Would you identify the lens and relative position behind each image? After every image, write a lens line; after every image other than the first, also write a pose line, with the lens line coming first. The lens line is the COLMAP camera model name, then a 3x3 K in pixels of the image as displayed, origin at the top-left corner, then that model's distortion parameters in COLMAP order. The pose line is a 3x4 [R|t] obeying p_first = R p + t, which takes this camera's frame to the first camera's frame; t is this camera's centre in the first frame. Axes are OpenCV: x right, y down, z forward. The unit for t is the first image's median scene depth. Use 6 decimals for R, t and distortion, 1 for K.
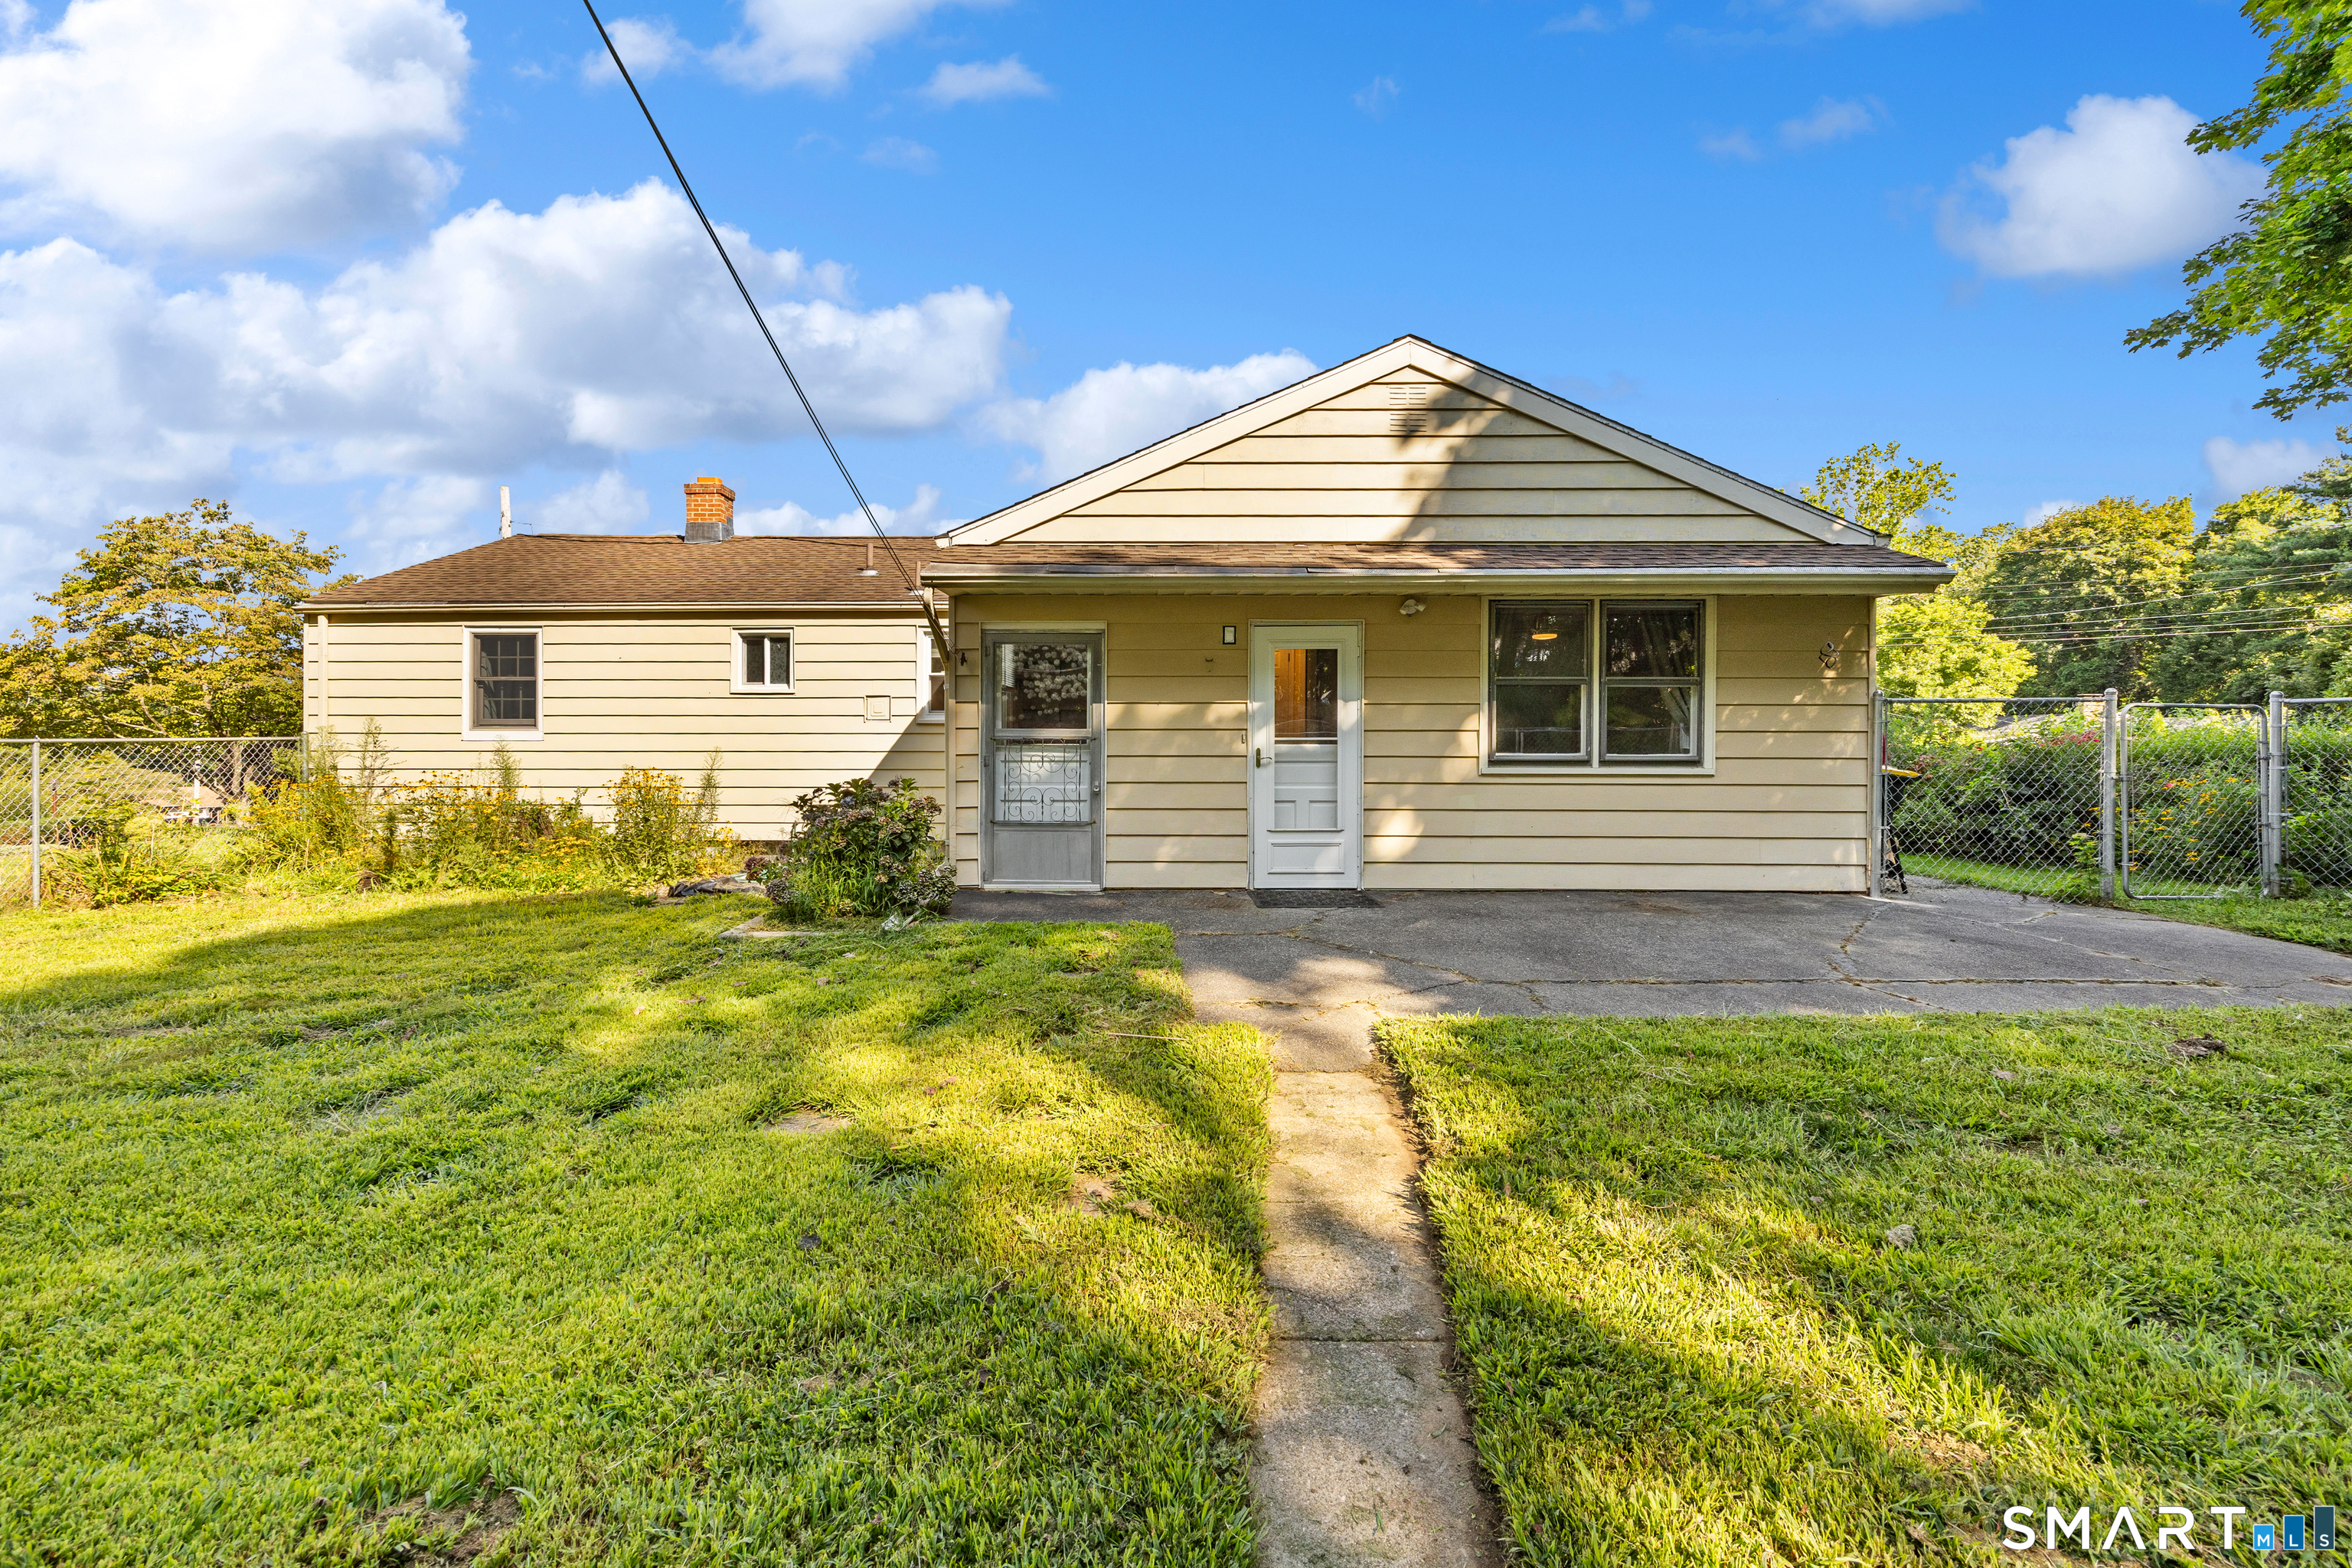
lens RADIAL K [[914.7, 0, 1124.7], [0, 914.7, 734.9], [0, 0, 1]] dist [-0.000492, 0.000011]
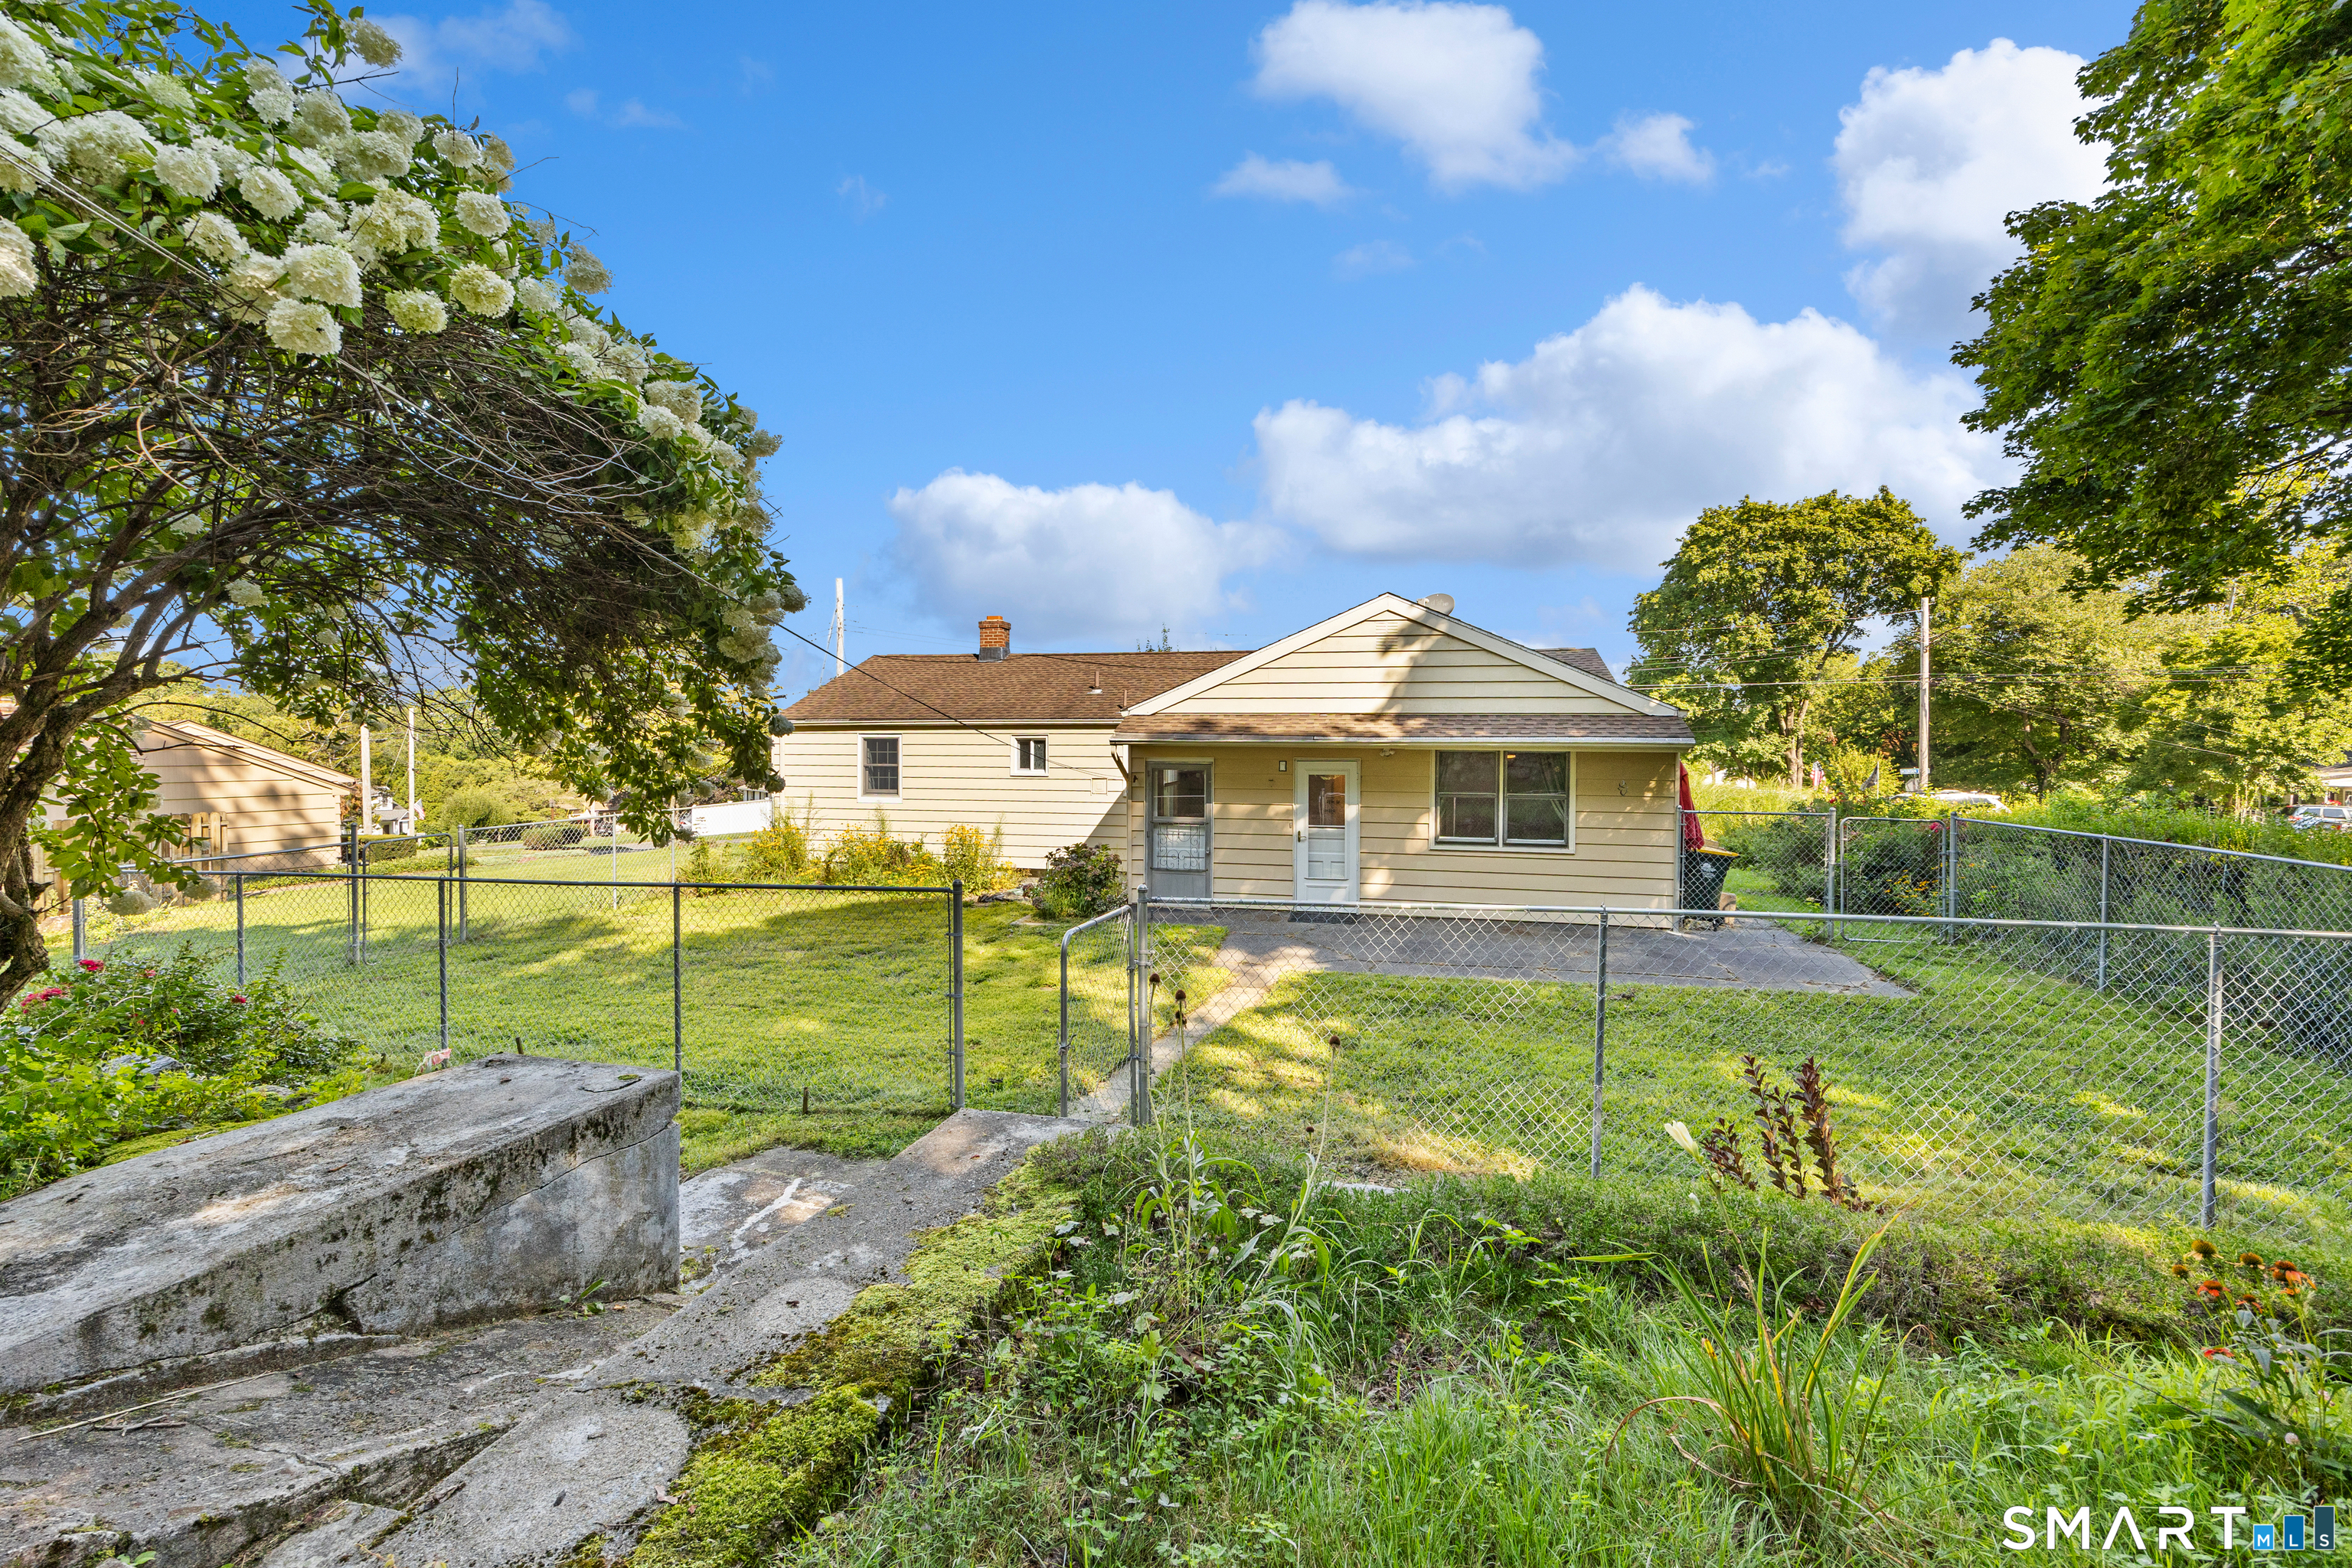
lens RADIAL K [[941.2, 0, 1182.4], [0, 941.2, 763.9], [0, 0, 1]] dist [-0.000491, 0.000155]
pose [[0.977393, 0.007022, -0.211312, 0.303894], [-0.003144, 0.999820, 0.018685, -0.143905], [0.211405, -0.017599, 0.977240, -0.787310]]
